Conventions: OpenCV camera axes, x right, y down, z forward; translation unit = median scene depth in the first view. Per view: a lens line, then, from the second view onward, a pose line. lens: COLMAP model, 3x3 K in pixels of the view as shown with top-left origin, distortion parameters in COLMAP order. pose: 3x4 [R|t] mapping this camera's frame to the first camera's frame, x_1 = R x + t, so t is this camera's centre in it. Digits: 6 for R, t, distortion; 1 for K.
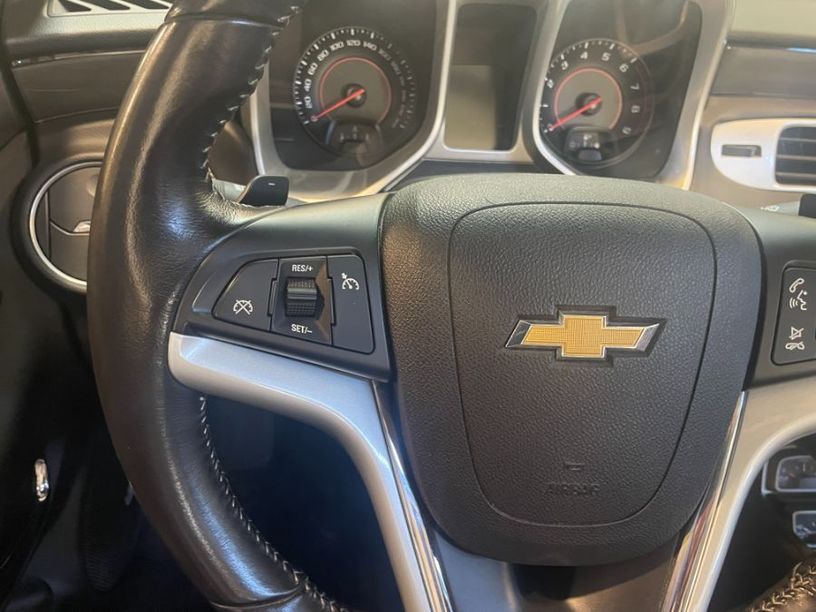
lens RADIAL K [[615.3, 0, 411.7], [0, 615.3, 306.5], [0, 0, 1]] dist [0.099478, -0.133048]
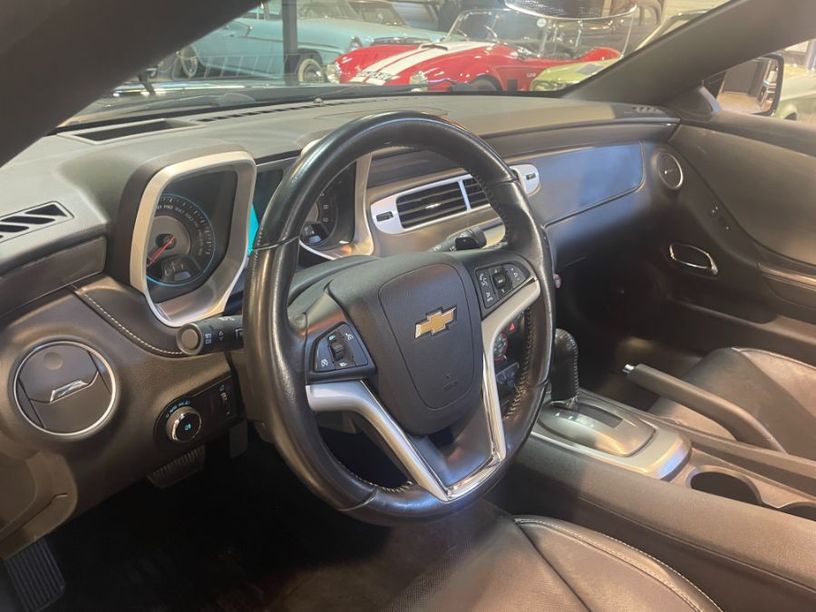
lens RADIAL K [[615.3, 0, 411.7], [0, 615.3, 306.5], [0, 0, 1]] dist [0.099478, -0.133048]
pose [[0.720489, -0.323458, 0.613409, -0.794949], [0.364351, 0.929194, 0.062020, -0.123422], [-0.590037, 0.178811, 0.787327, -0.528737]]
